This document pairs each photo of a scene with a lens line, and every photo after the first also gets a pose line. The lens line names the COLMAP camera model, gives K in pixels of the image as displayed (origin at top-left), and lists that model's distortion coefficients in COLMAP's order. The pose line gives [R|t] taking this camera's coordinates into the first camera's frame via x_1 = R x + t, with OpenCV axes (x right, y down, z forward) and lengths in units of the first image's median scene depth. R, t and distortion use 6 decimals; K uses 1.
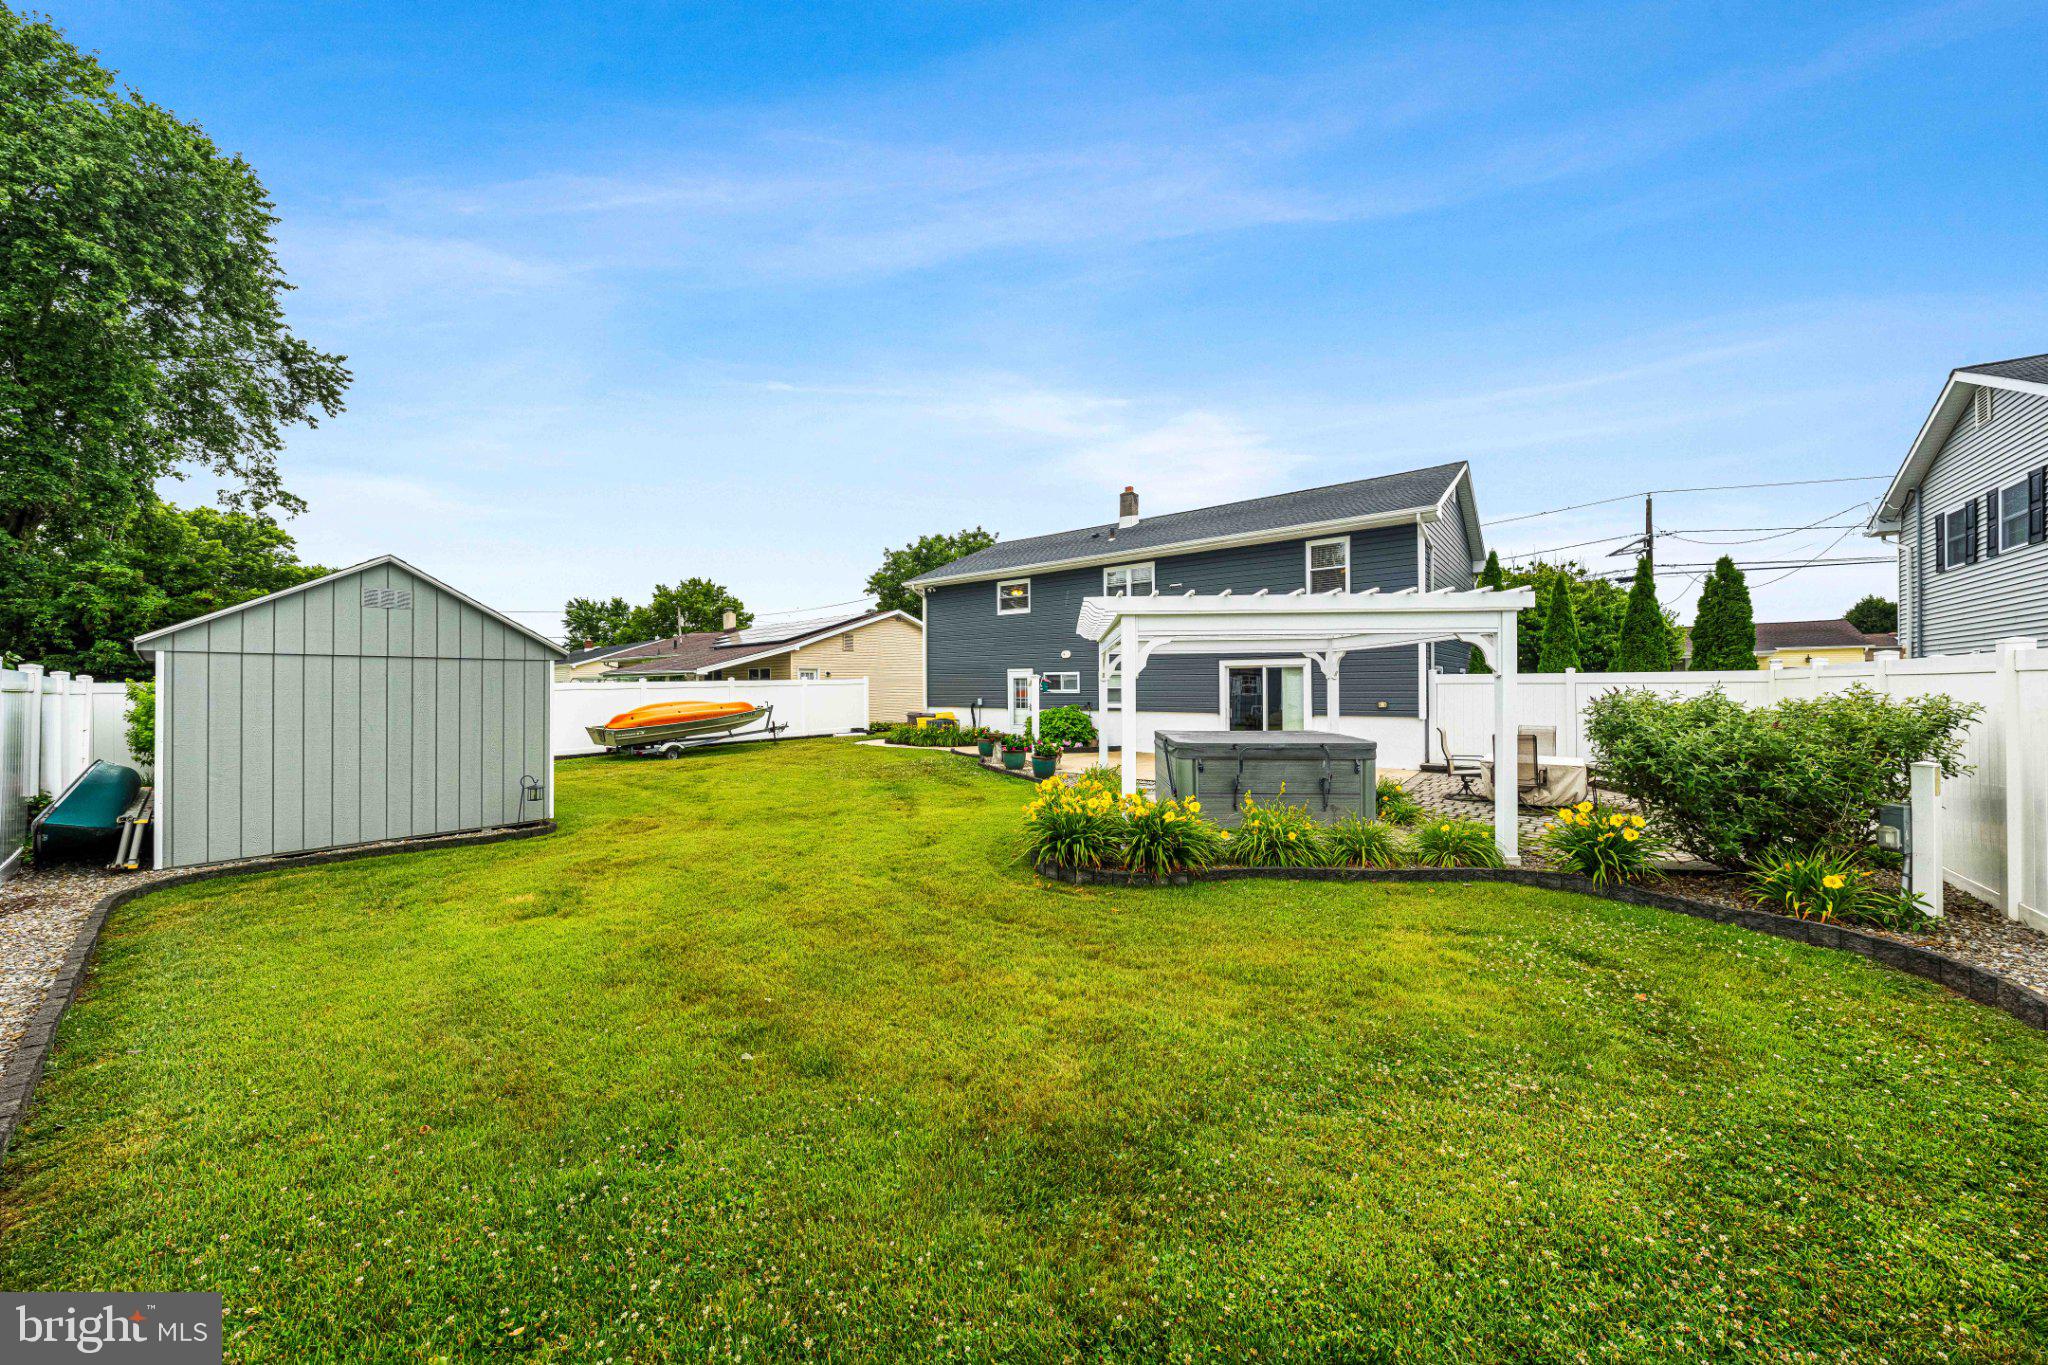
lens RADIAL K [[695.2, 0, 1024.9], [0, 695.2, 669.3], [0, 0, 1]] dist [0.000681, -0.000009]
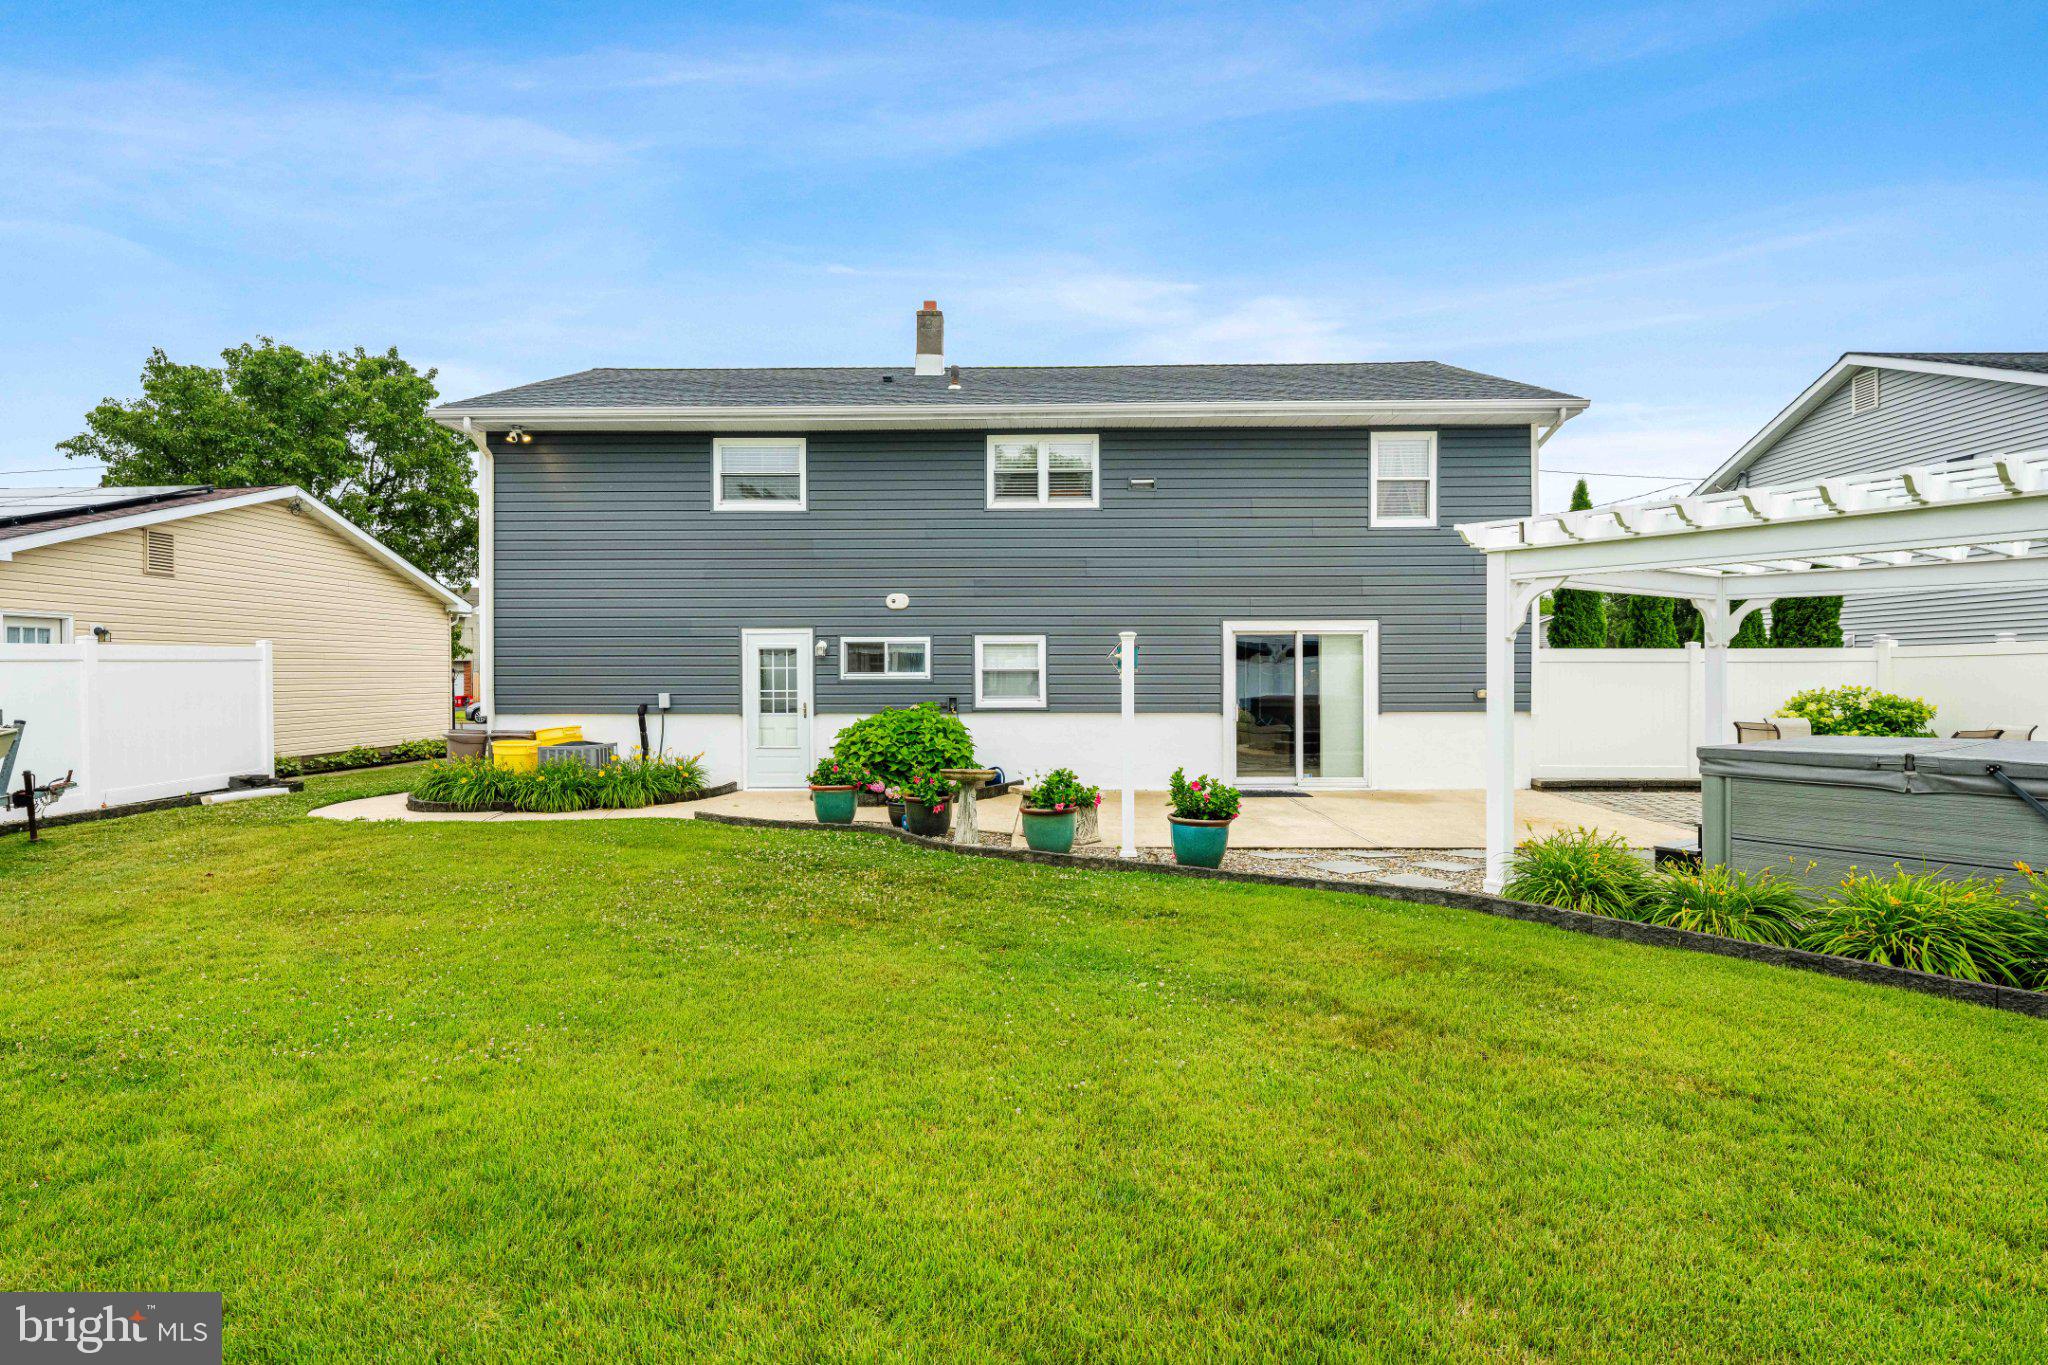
lens RADIAL K [[957.5, 0, 1024.0], [0, 957.5, 682.5], [0, 0, 1]] dist [-0.000788, -0.000049]
pose [[0.791523, -0.003086, 0.611131, -0.267757], [-0.015907, 0.999544, 0.025650, 0.016456], [-0.610932, -0.030023, 0.791114, 0.380668]]
